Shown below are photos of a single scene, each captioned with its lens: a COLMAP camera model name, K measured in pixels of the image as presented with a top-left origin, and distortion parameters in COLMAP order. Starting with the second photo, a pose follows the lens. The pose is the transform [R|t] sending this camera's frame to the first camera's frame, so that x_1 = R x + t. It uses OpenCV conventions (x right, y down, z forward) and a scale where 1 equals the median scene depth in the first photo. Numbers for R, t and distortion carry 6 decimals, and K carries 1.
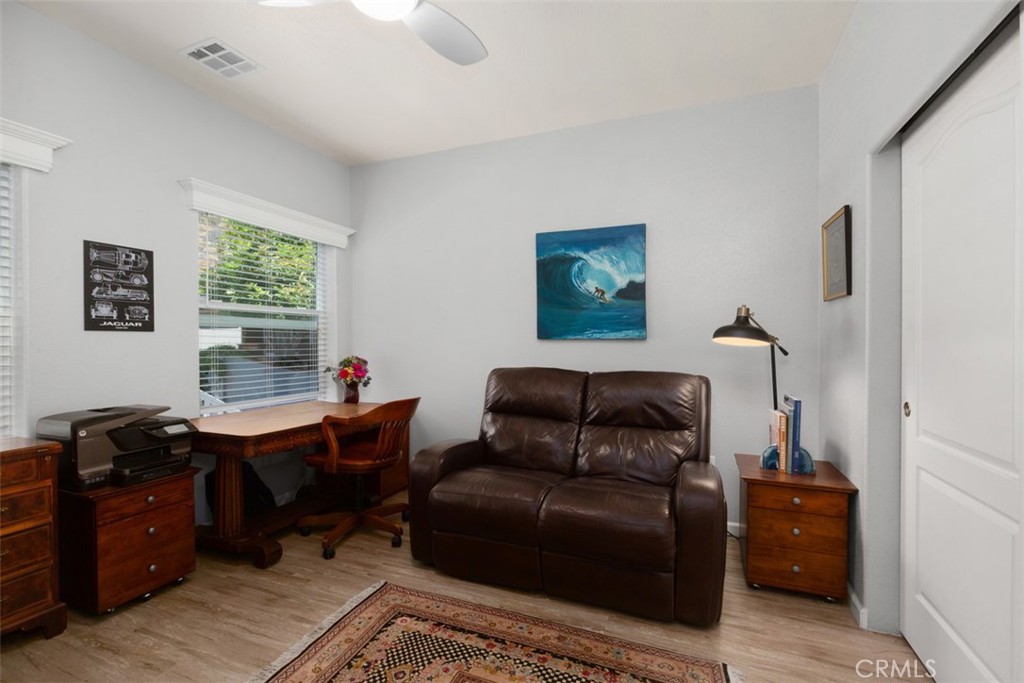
lens RADIAL K [[460.5, 0, 512.0], [0, 460.5, 341.5], [0, 0, 1]] dist [-0.000167, -0.000106]
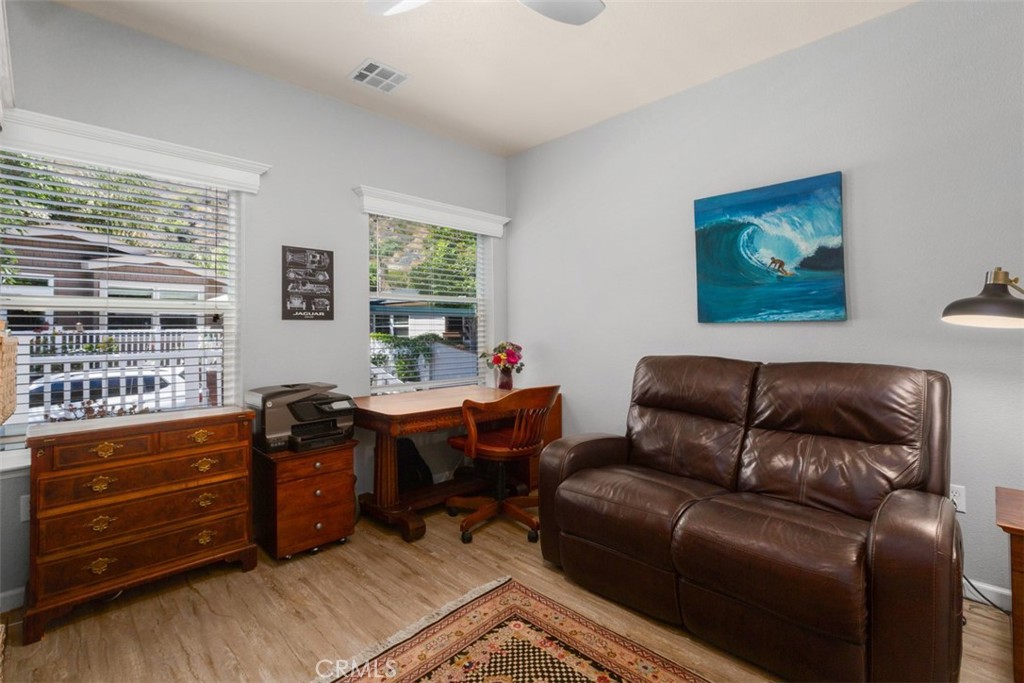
lens RADIAL K [[471.1, 0, 512.2], [0, 471.1, 316.7], [0, 0, 1]] dist [-0.000487, -0.000320]
pose [[0.921772, -0.017854, -0.387322, 0.102647], [0.007756, 0.999588, -0.027621, 0.006970], [0.387655, 0.022457, 0.921531, 0.079479]]
